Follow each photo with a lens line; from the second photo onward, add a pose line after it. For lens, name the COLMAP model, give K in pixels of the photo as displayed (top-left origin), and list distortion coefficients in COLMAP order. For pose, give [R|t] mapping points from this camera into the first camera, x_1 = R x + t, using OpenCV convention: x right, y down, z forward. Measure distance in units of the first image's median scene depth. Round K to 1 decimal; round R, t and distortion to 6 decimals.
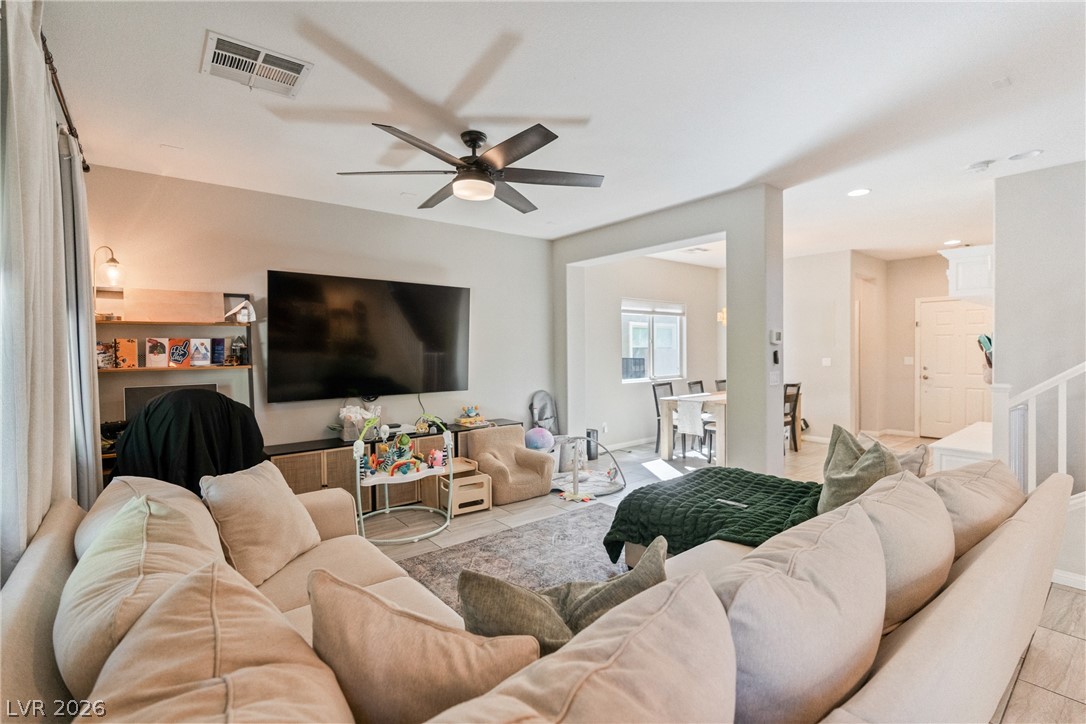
lens RADIAL K [[494.9, 0, 540.7], [0, 494.9, 359.2], [0, 0, 1]] dist [-0.012555, 0.004148]
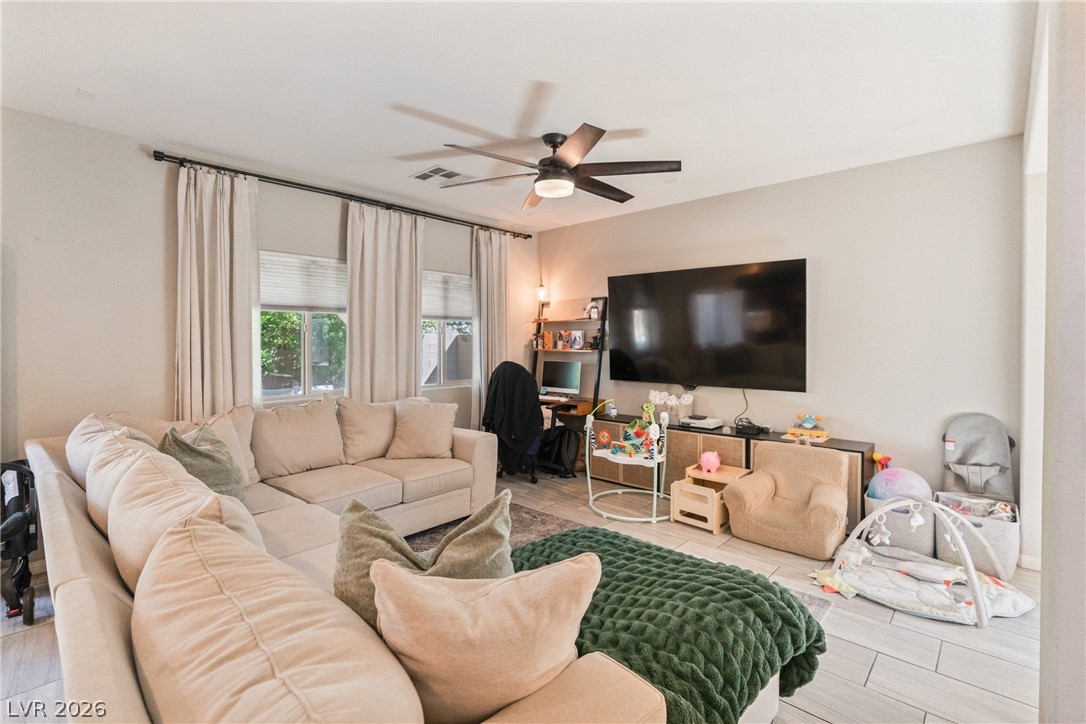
lens RADIAL K [[494.9, 0, 532.0], [0, 494.9, 351.0], [0, 0, 1]] dist [-0.012555, 0.004148]
pose [[0.146448, 0.026807, -0.988855, 0.727741], [-0.024601, 0.999422, 0.023450, -0.012754], [0.988912, 0.020893, 0.147023, 0.635492]]
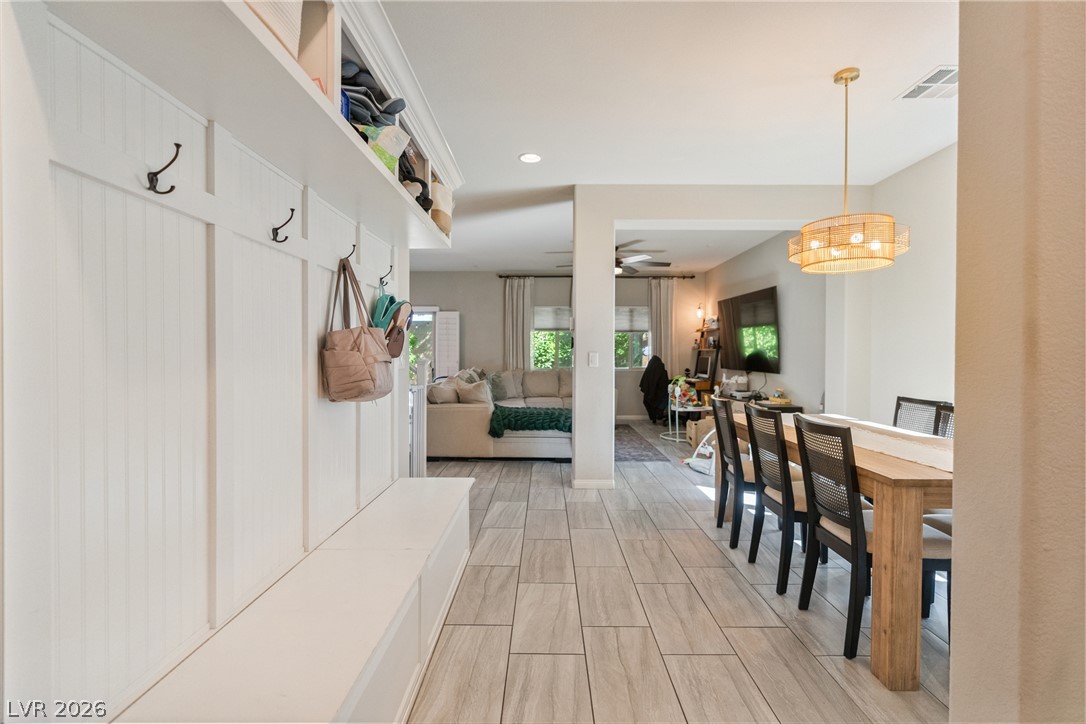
lens RADIAL K [[494.9, 0, 542.4], [0, 494.9, 358.3], [0, 0, 1]] dist [-0.012555, 0.004148]
pose [[-0.630682, 0.015491, -0.775887, 1.499373], [-0.014991, 0.999371, 0.032138, -0.004955], [0.775897, 0.031901, -0.630053, 1.779540]]
